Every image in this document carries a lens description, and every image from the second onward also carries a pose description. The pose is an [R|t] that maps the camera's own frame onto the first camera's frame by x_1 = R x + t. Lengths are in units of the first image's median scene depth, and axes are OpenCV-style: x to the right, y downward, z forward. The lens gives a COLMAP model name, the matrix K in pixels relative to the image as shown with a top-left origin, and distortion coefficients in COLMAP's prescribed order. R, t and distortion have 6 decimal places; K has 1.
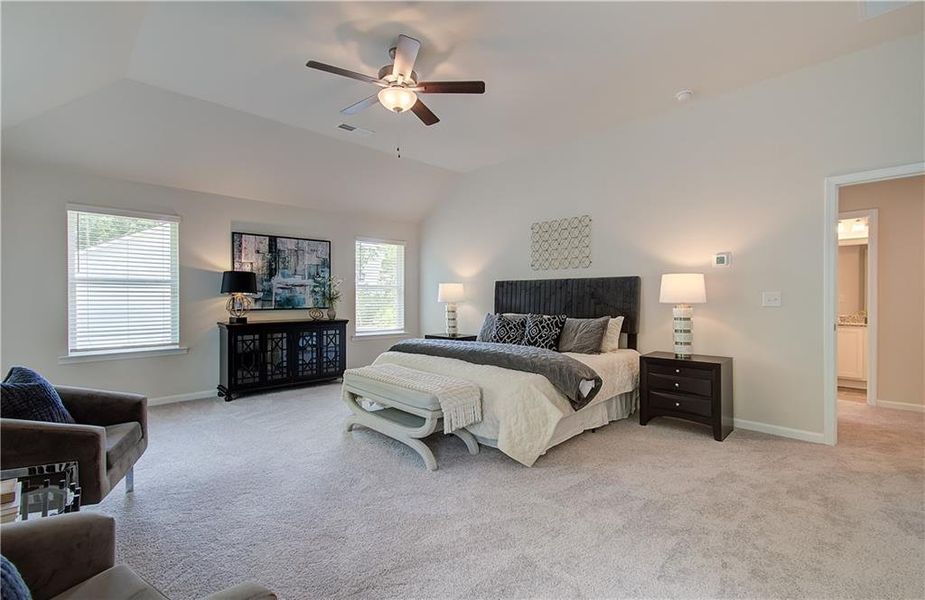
lens RADIAL K [[406.7, 0, 462.5], [0, 406.7, 300.0], [0, 0, 1]] dist [-0.029396, 0.000296]
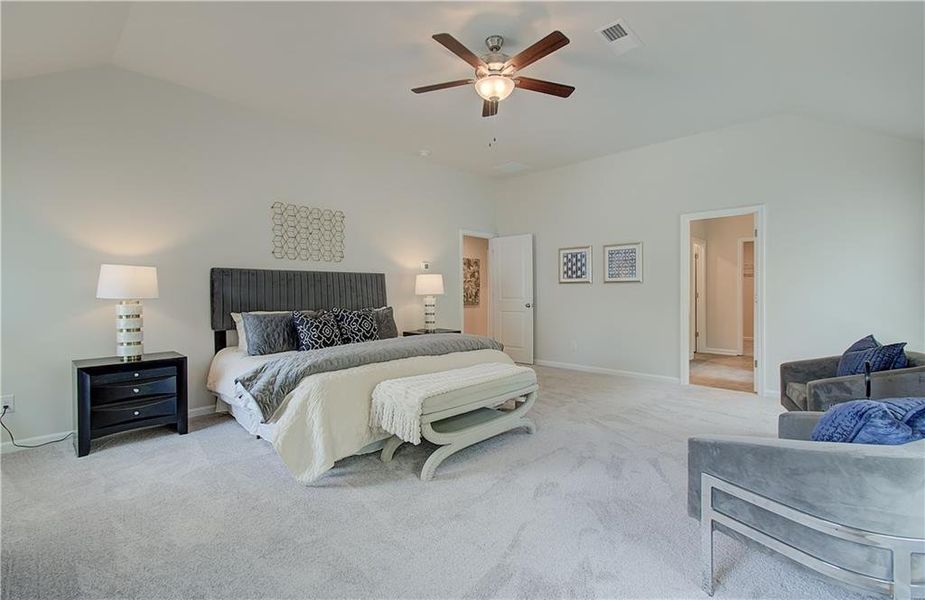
lens RADIAL K [[406.7, 0, 462.5], [0, 406.7, 300.0], [0, 0, 1]] dist [-0.029396, 0.000296]
pose [[0.006544, -0.025752, 0.999647, -0.703823], [0.006423, 0.999649, 0.025710, -0.006869], [-0.999958, 0.006253, 0.006707, 0.658432]]
